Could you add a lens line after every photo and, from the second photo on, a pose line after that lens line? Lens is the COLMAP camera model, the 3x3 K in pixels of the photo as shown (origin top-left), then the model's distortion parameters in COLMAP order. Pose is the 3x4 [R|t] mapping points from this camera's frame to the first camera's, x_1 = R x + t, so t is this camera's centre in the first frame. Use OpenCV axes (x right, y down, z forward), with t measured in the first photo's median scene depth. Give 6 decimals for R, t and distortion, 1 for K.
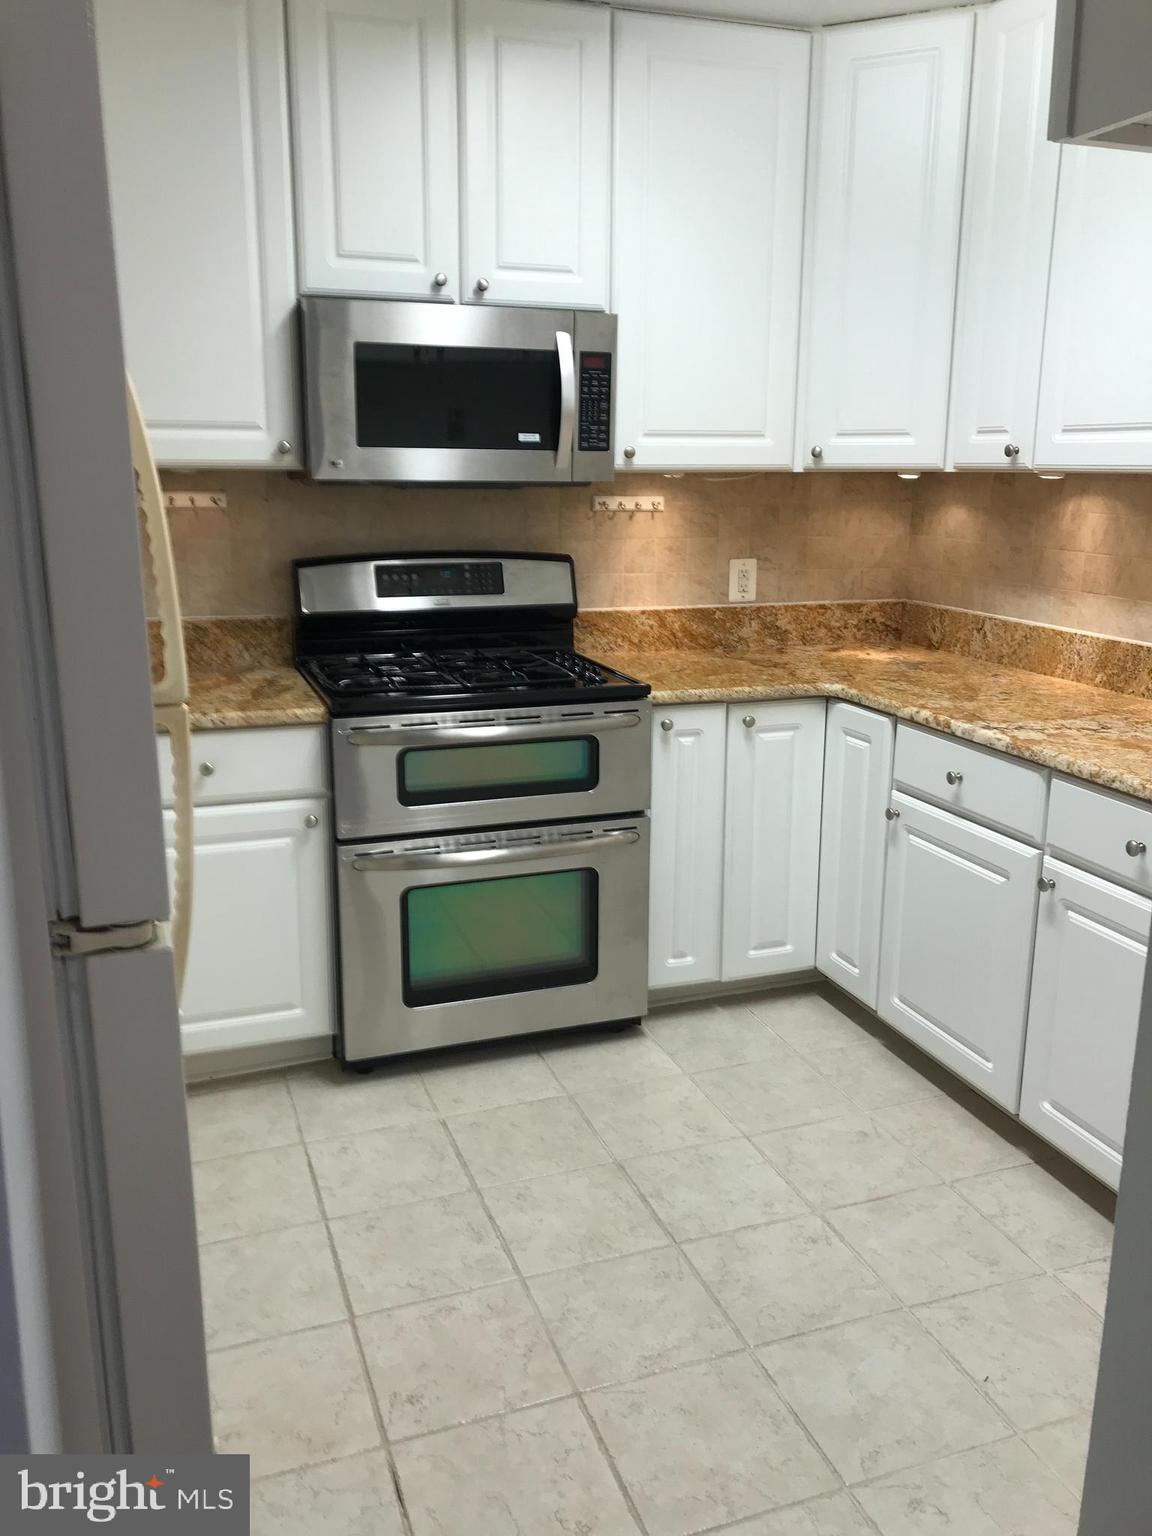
lens RADIAL K [[1268.8, 0, 558.9], [0, 1268.8, 765.8], [0, 0, 1]] dist [0.156806, -0.469756]
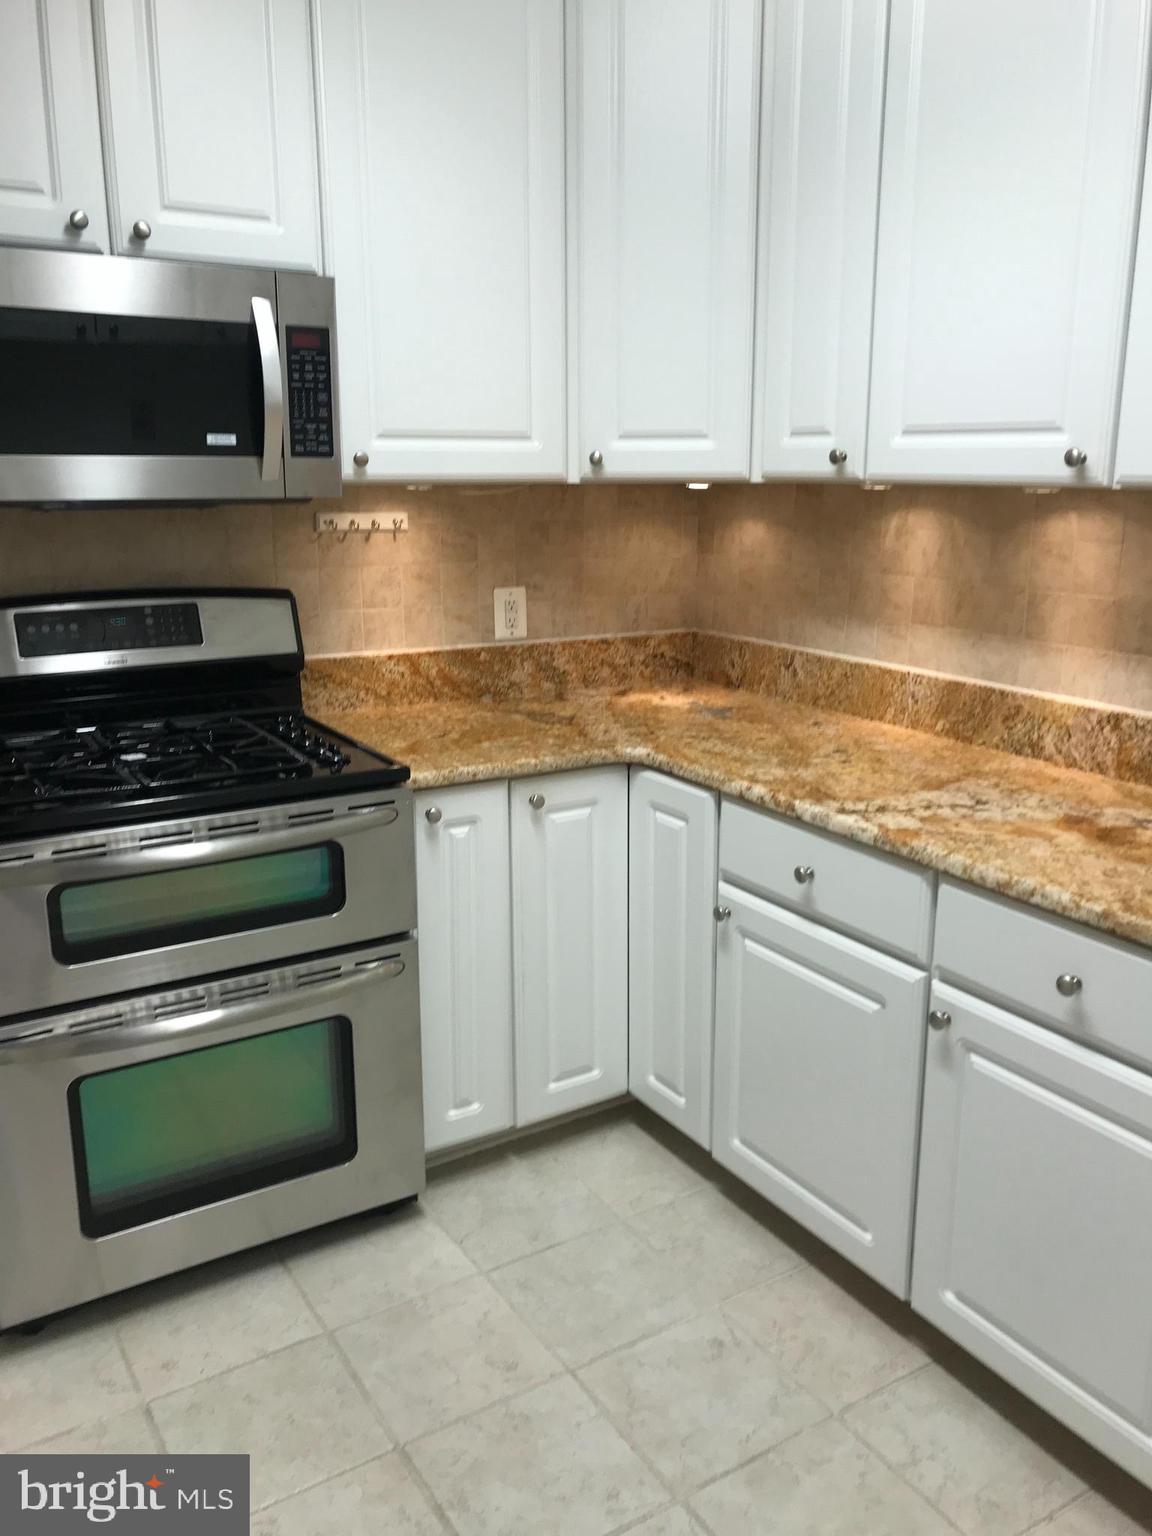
lens RADIAL K [[1266.8, 0, 578.3], [0, 1266.8, 764.2], [0, 0, 1]] dist [0.050650, -0.051303]
pose [[0.975497, -0.056351, 0.212676, 0.010346], [0.055826, 0.998405, 0.008474, -0.063512], [-0.212814, 0.003606, 0.977086, 0.236070]]
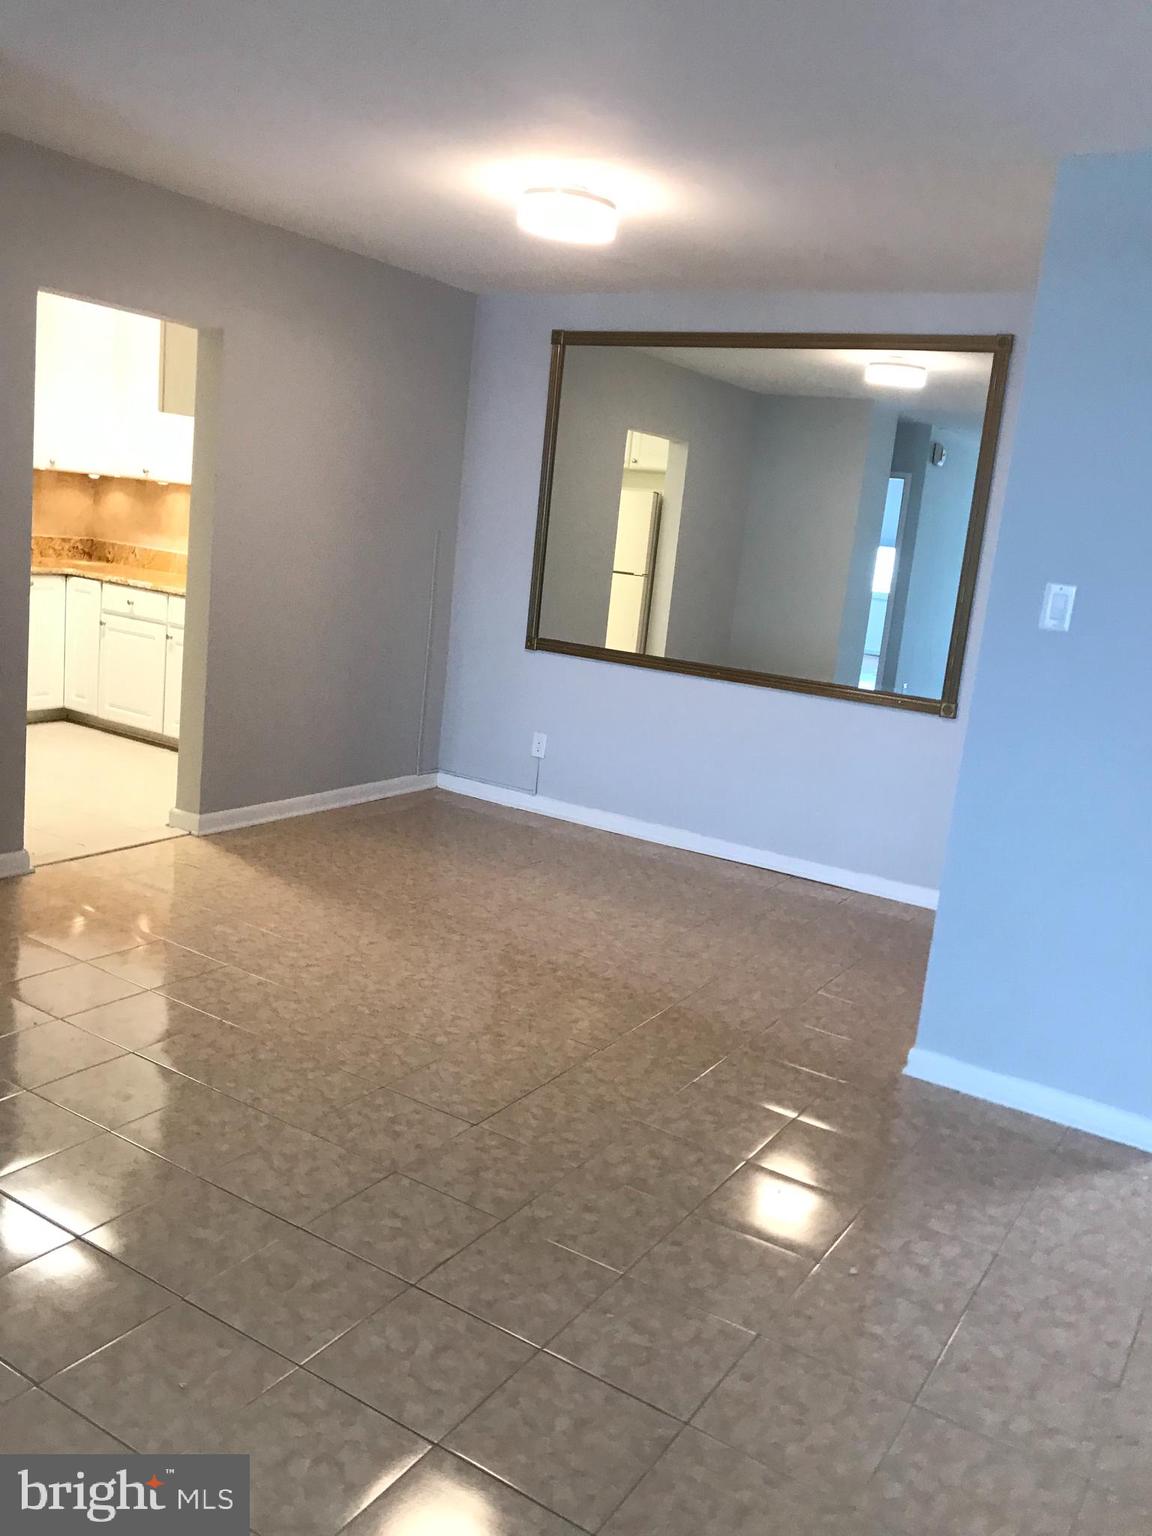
lens RADIAL K [[1266.8, 0, 578.3], [0, 1266.8, 764.2], [0, 0, 1]] dist [0.050650, -0.051303]
pose [[0.779395, -0.043479, 0.625022, -0.493230], [0.045216, 0.998891, 0.013103, 0.285365], [-0.624899, 0.018049, 0.780497, -1.260596]]
